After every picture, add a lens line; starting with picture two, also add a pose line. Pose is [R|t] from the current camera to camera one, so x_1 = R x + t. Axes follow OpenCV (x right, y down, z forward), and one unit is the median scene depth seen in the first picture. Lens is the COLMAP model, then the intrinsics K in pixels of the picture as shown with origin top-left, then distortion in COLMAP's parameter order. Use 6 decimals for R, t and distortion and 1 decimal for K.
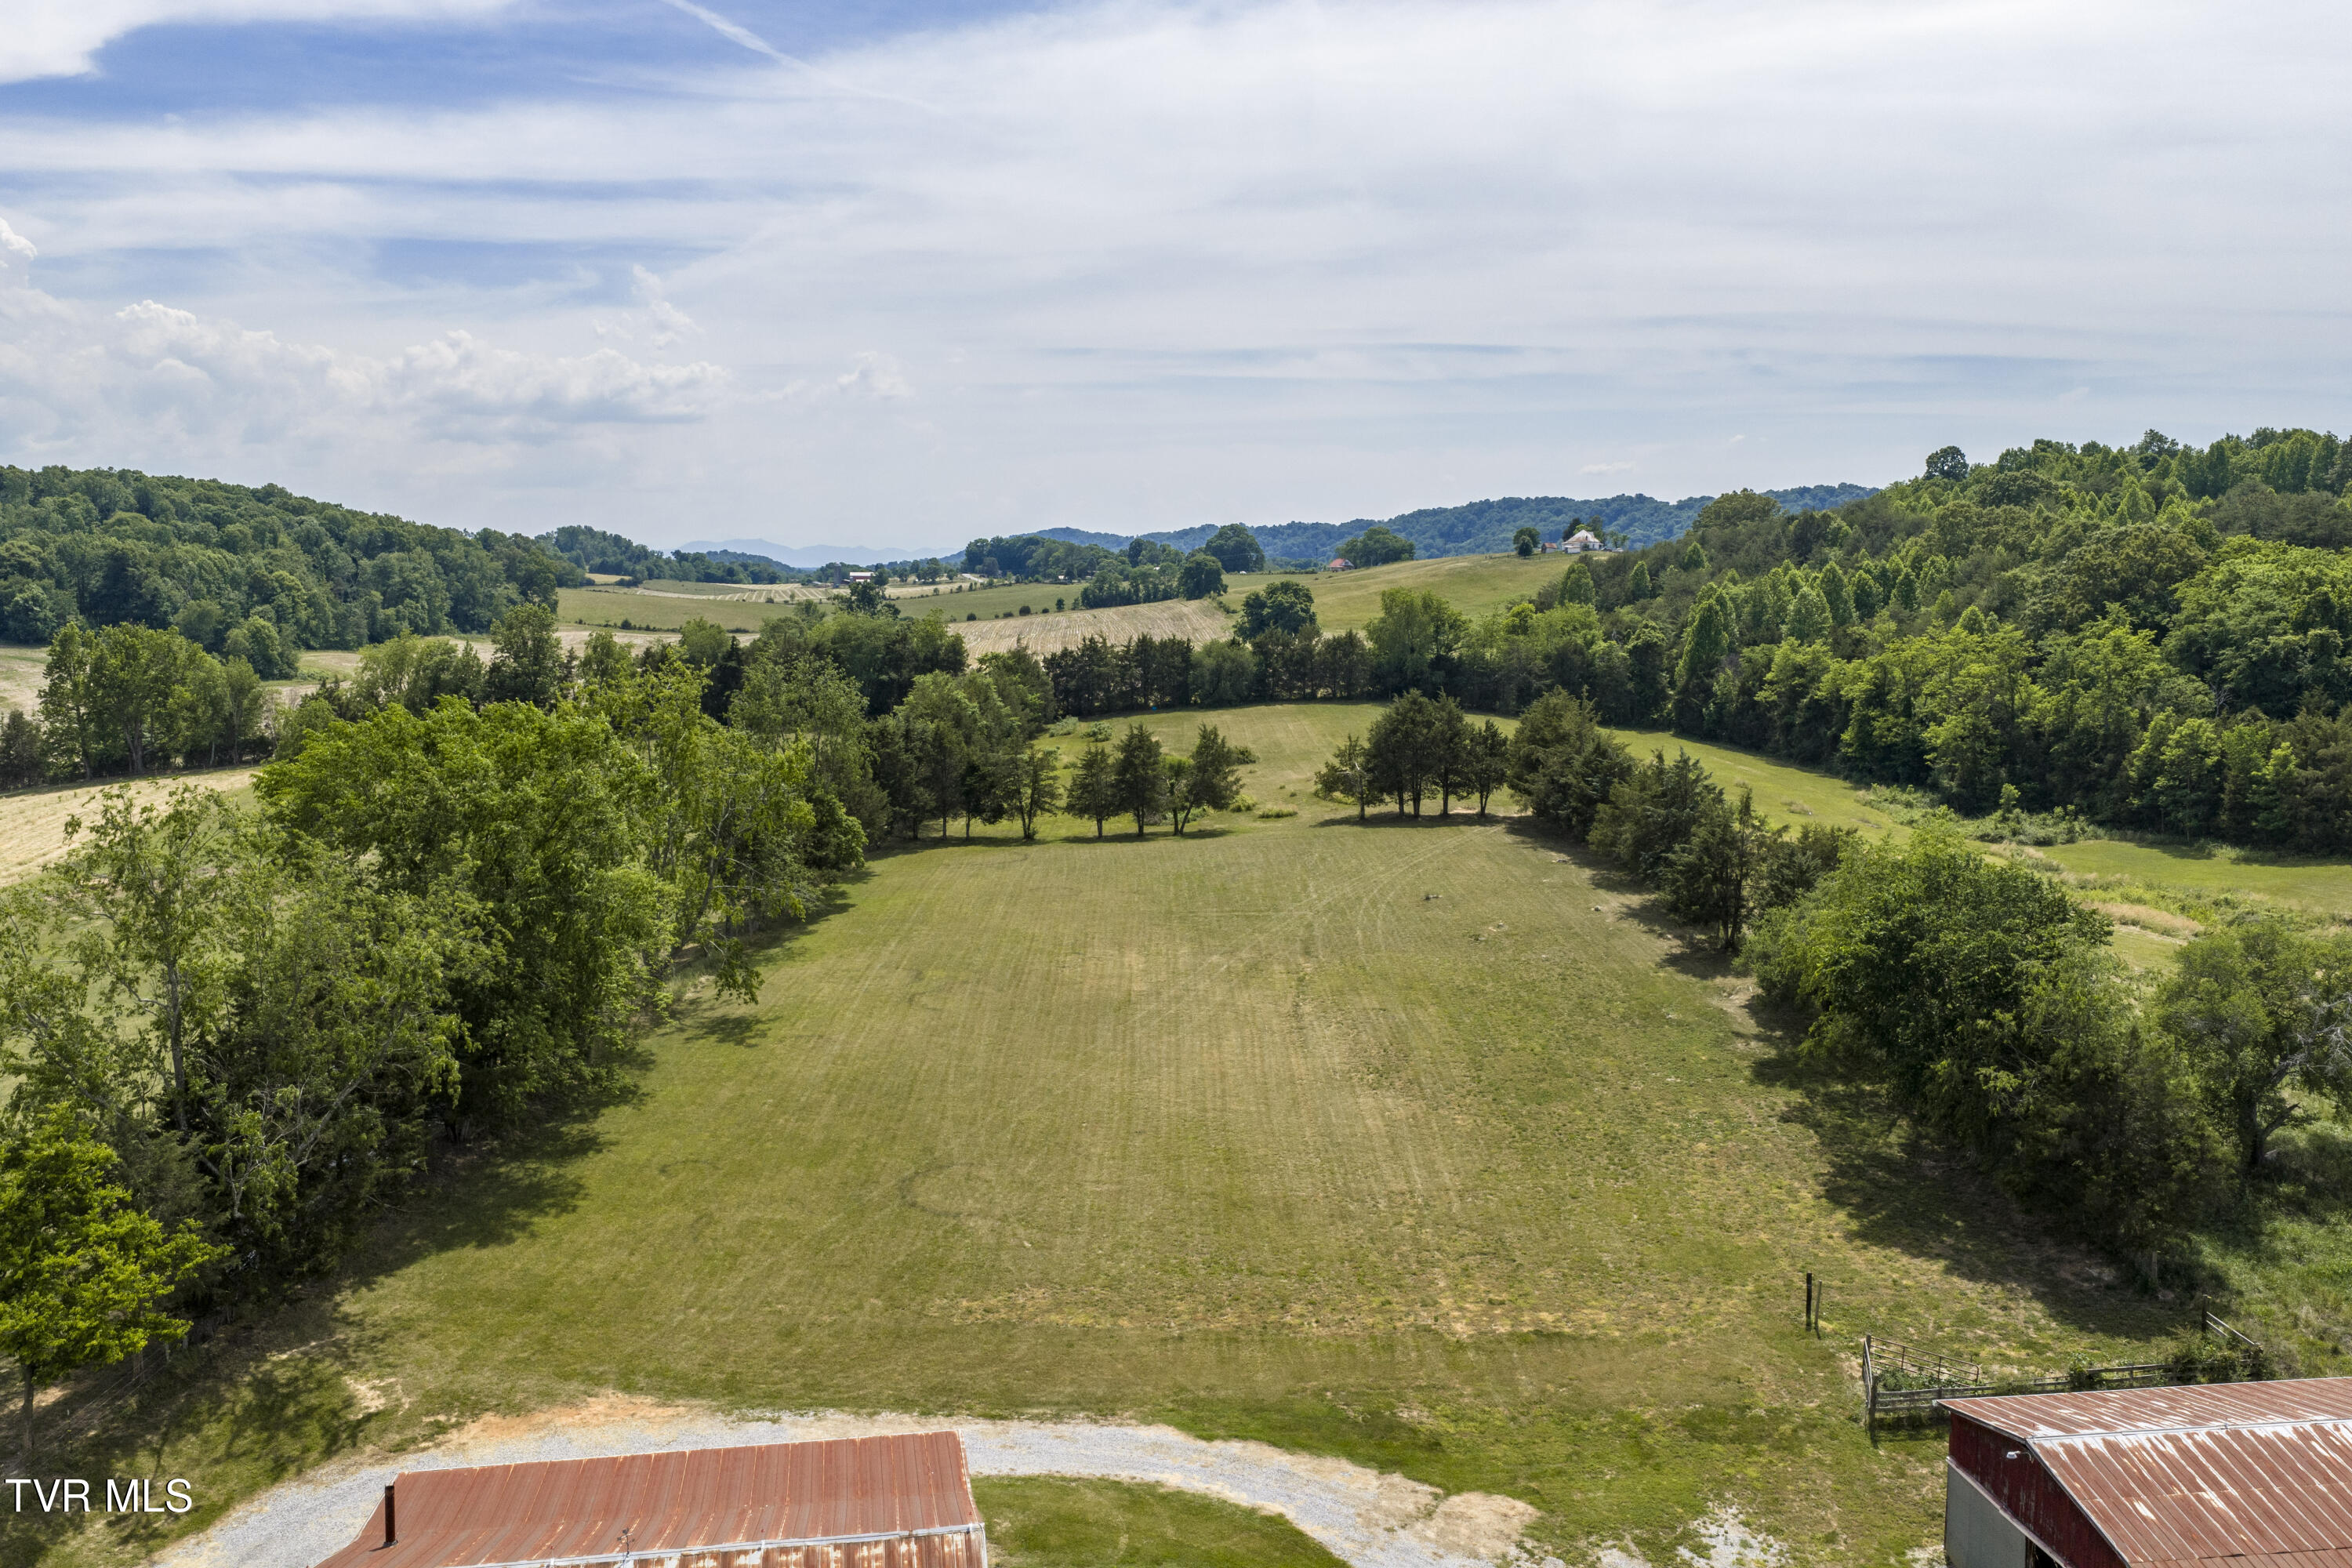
lens RADIAL K [[1943.7, 0, 1188.1], [0, 1943.7, 797.9], [0, 0, 1]] dist [0.017706, -0.026532]
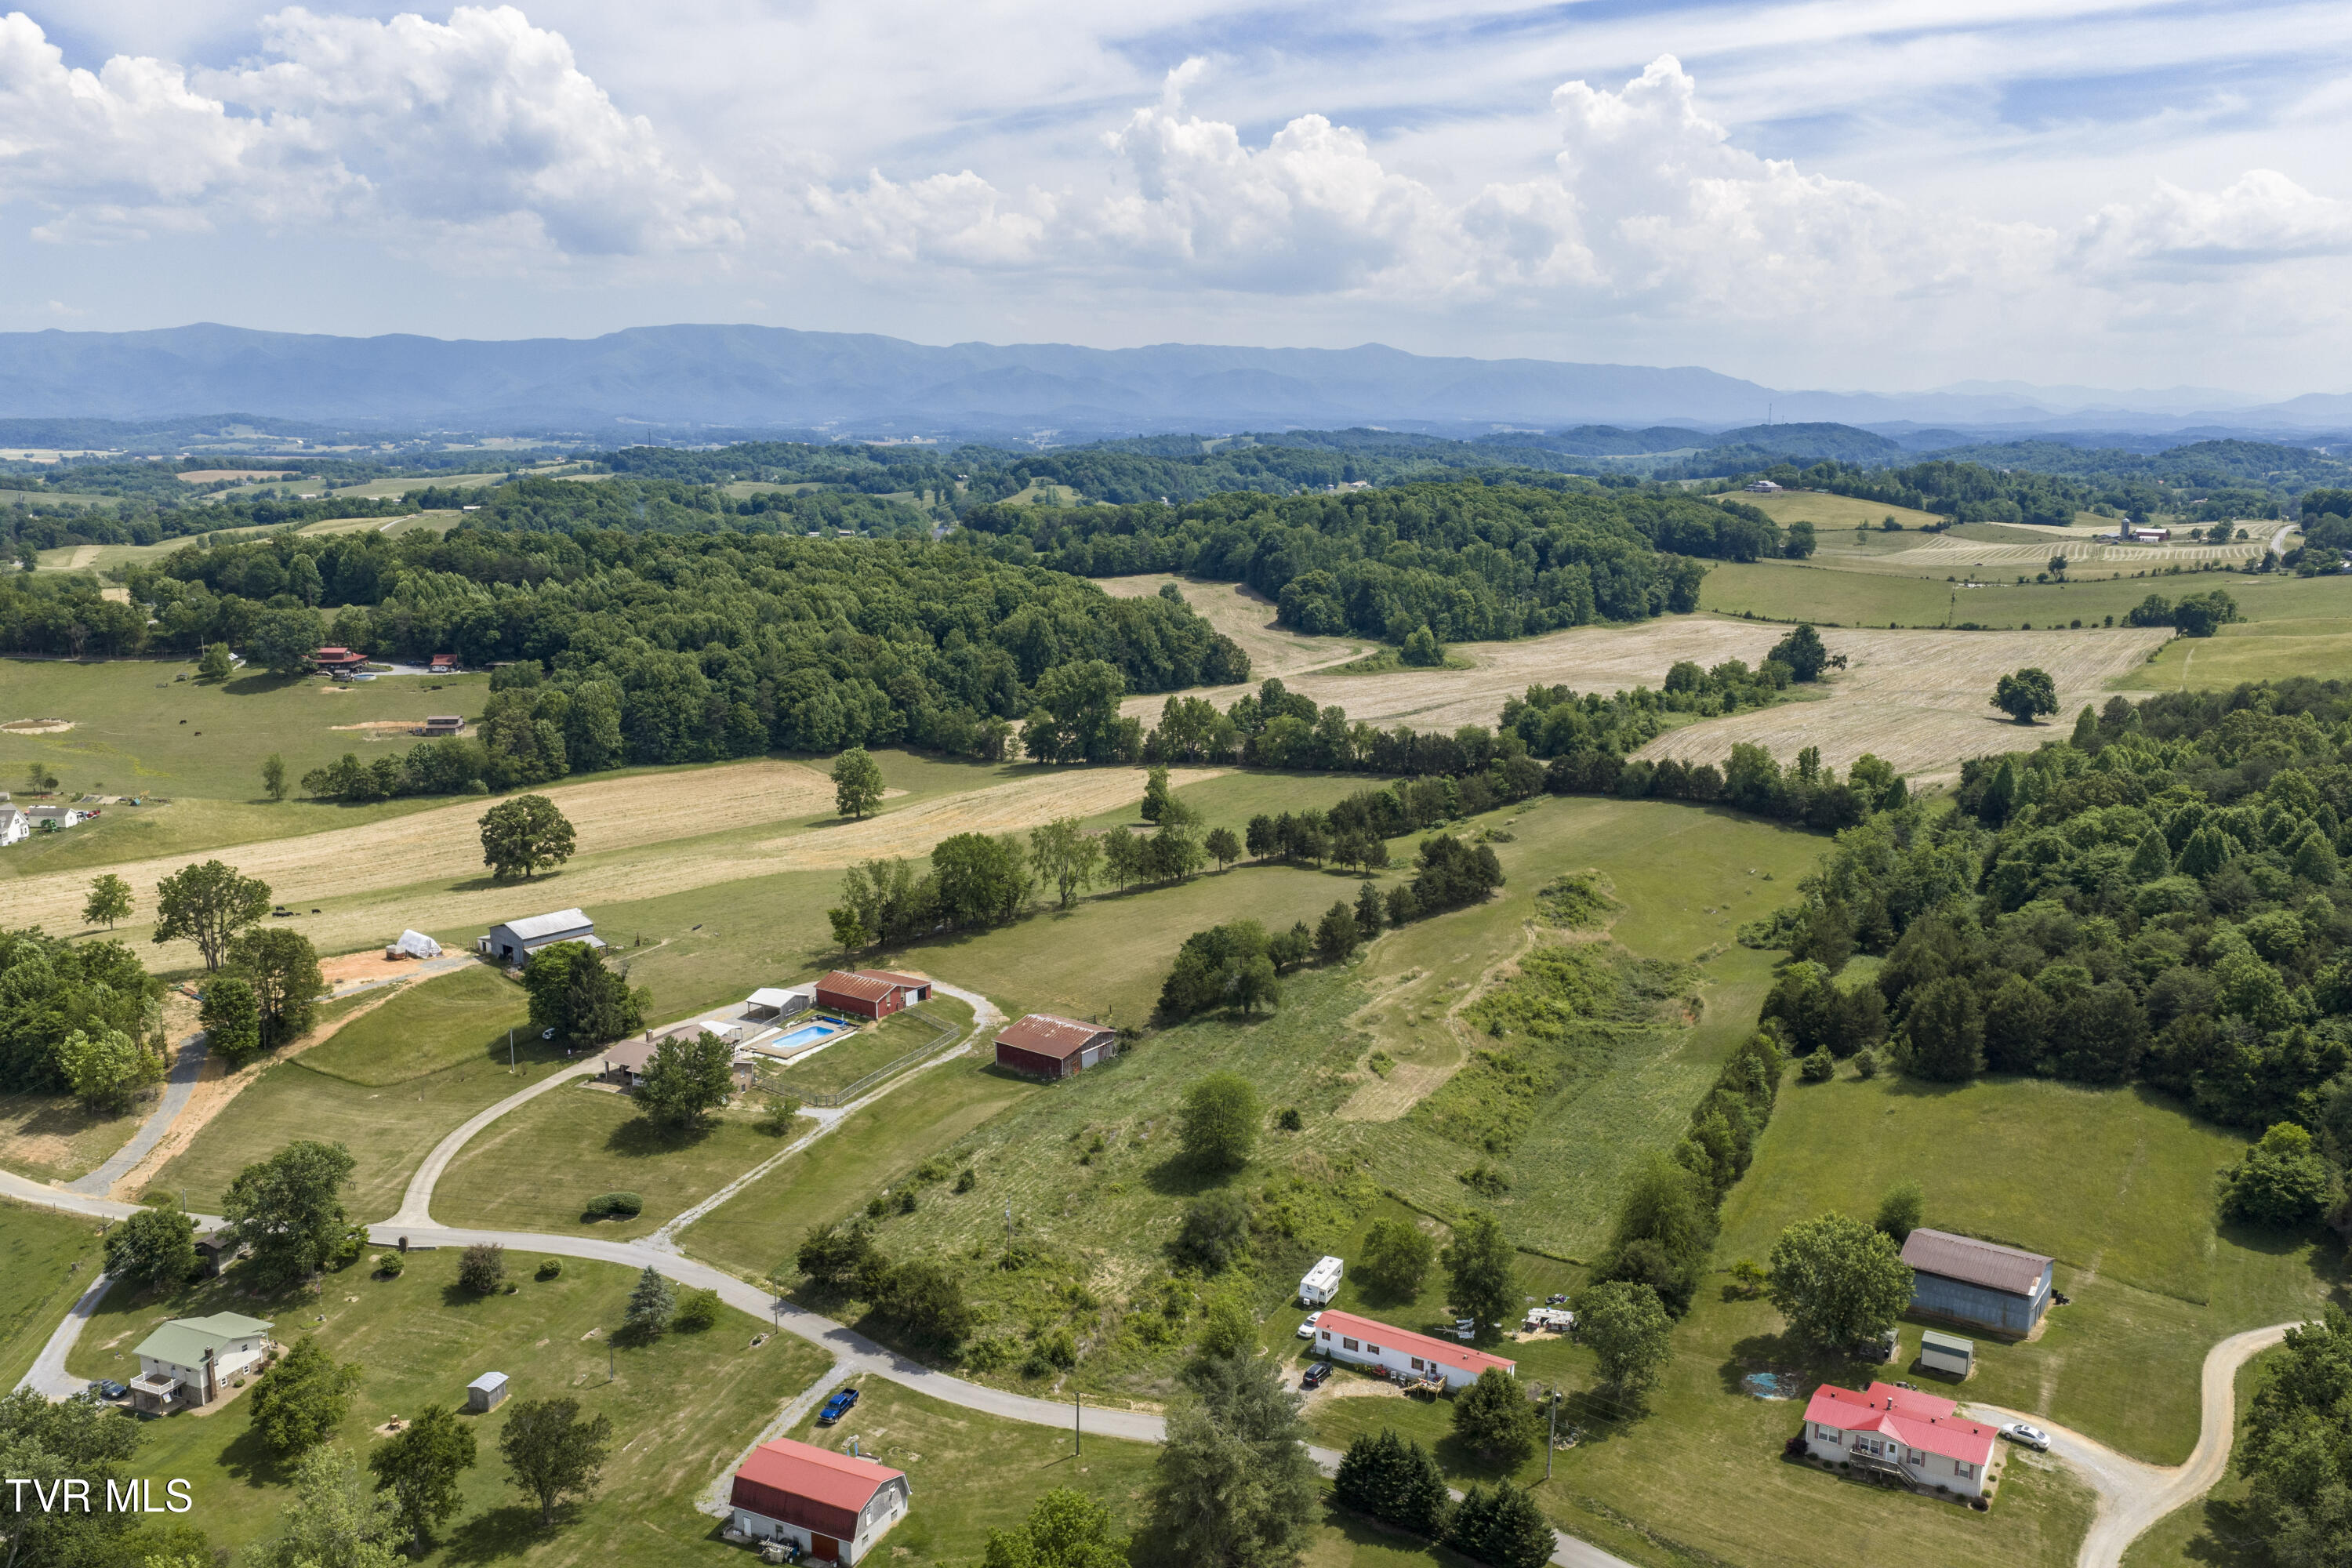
lens RADIAL K [[1943.7, 0, 1186.6], [0, 1943.7, 793.2], [0, 0, 1]] dist [0.017706, -0.026532]
pose [[0.721576, 0.136526, -0.678740, 0.492699], [-0.086972, 0.990473, 0.106768, -0.108419], [0.686850, -0.018010, 0.726576, -0.316805]]
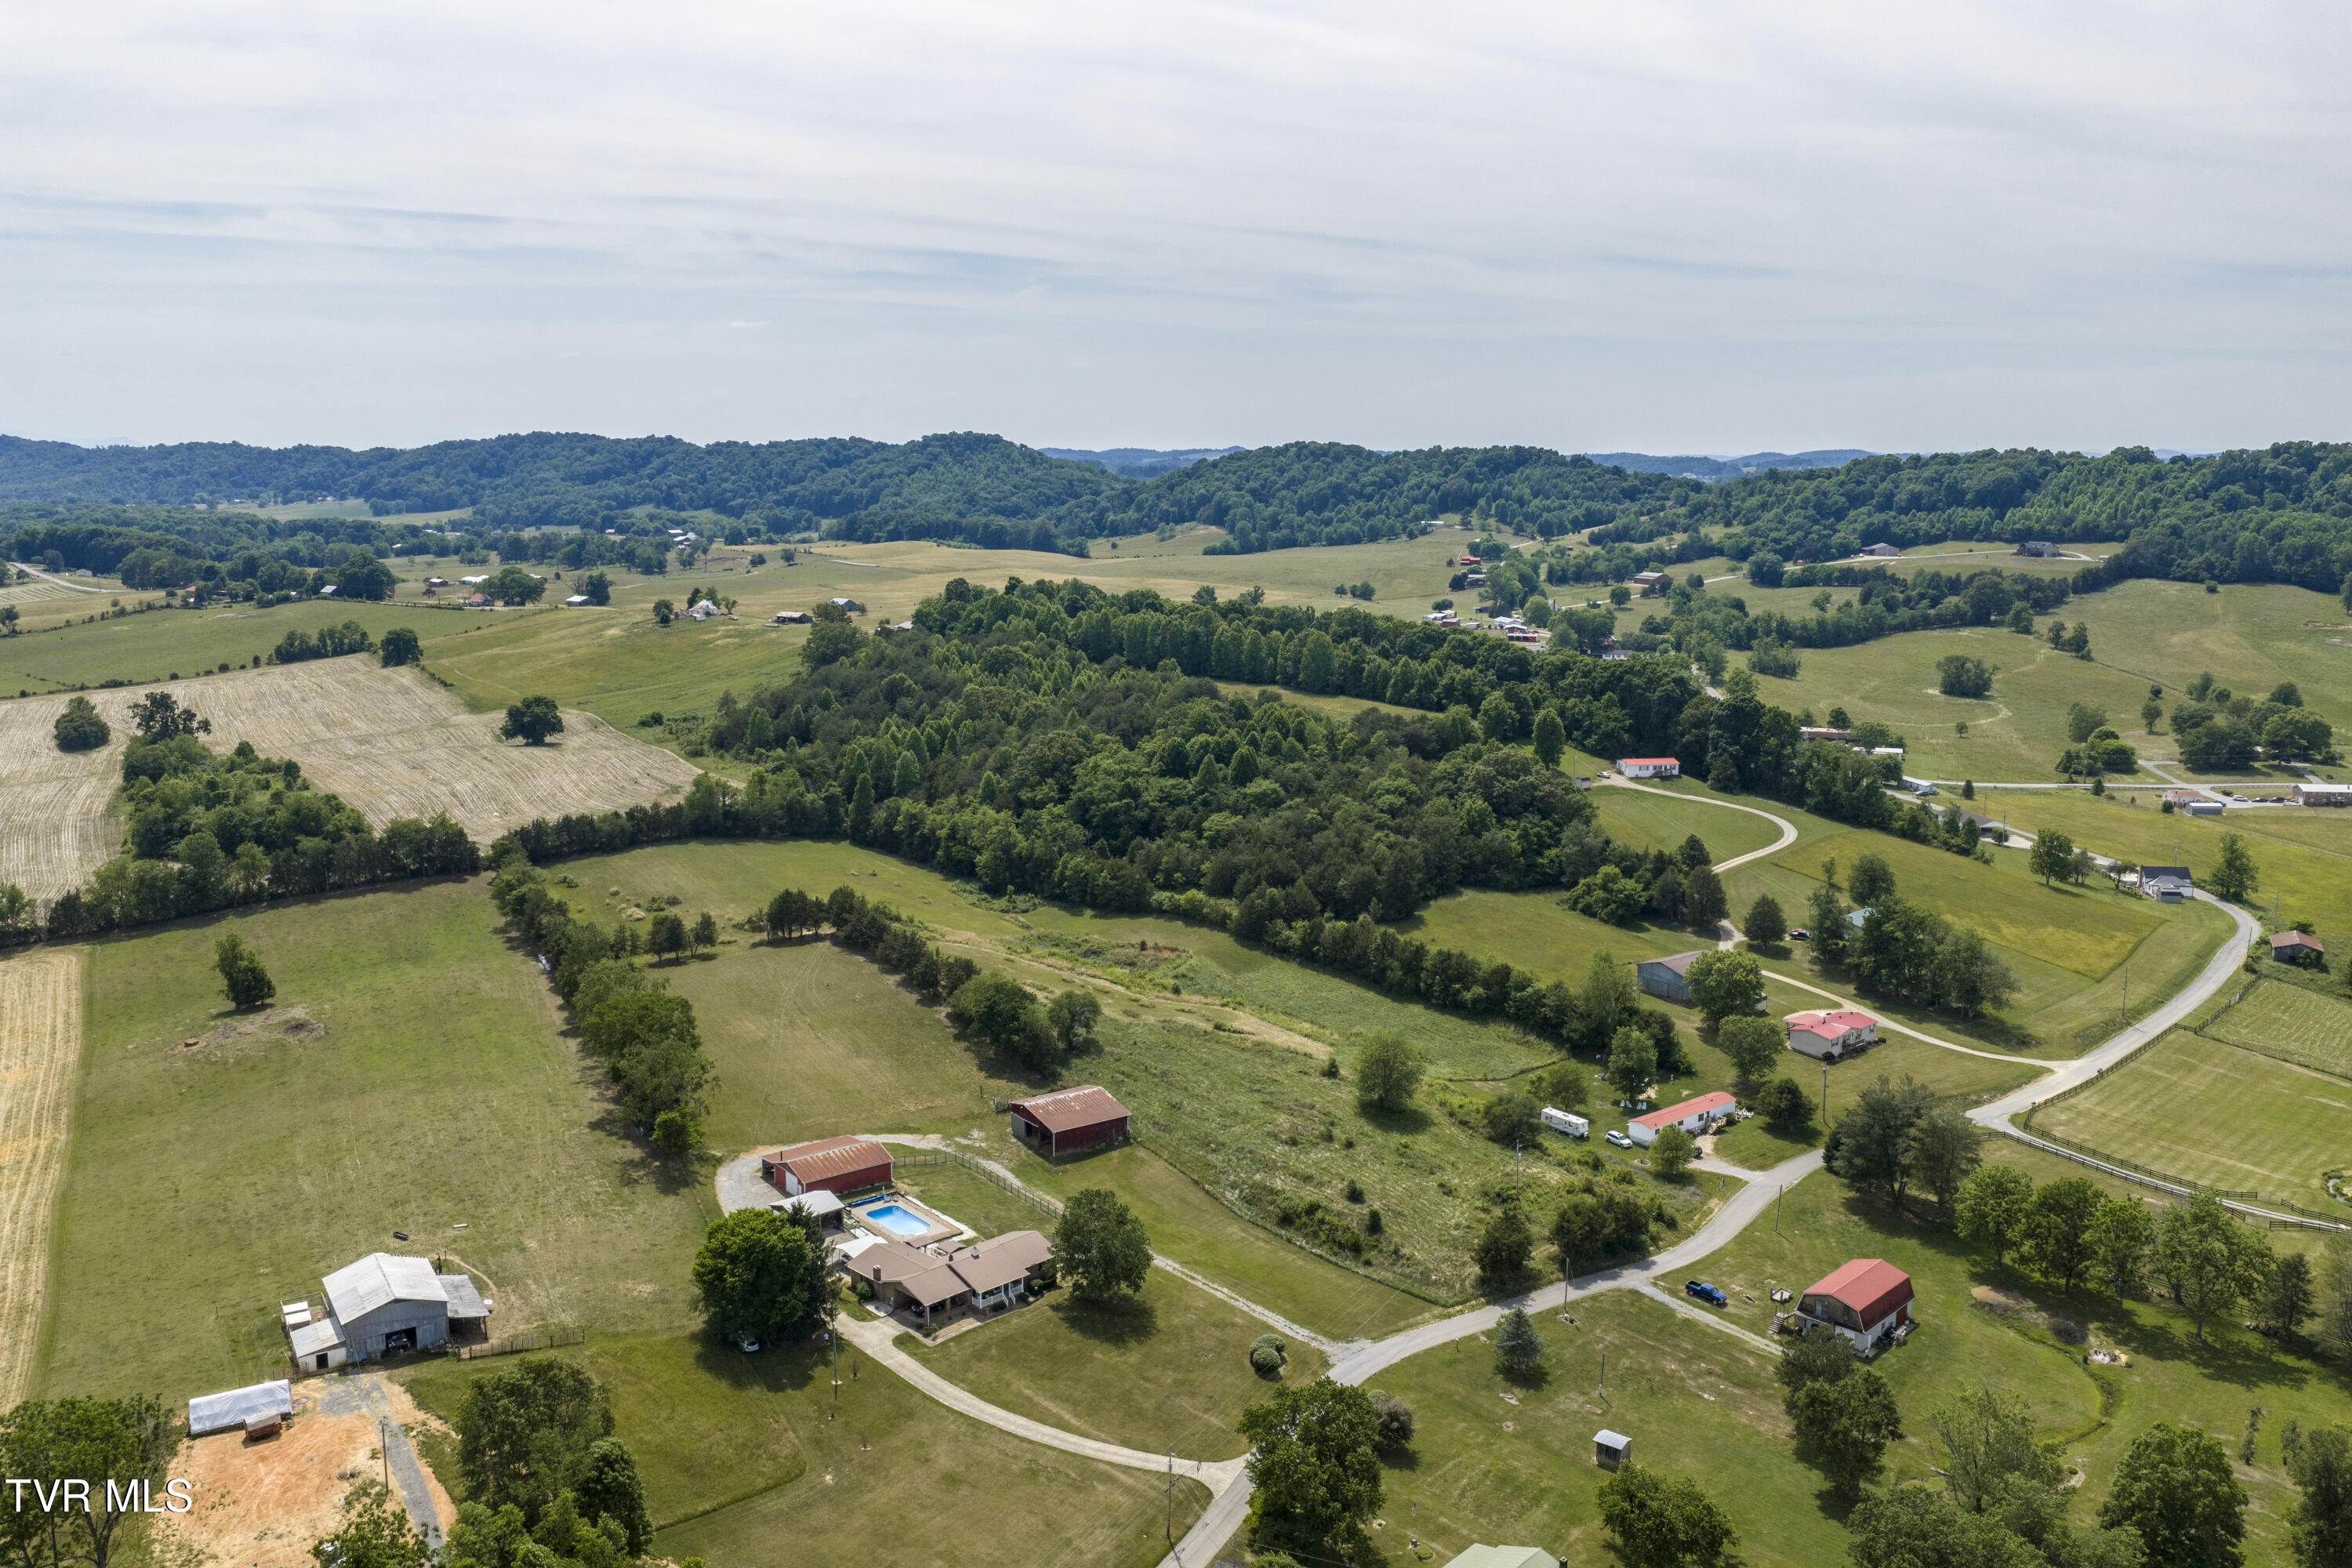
lens RADIAL K [[1943.7, 0, 1189.4], [0, 1943.7, 771.6], [0, 0, 1]] dist [0.017706, -0.026532]
pose [[0.878963, -0.075589, 0.470862, -0.190054], [0.054250, 0.996797, 0.058751, -0.103898], [-0.473795, -0.026096, 0.880249, -0.457634]]
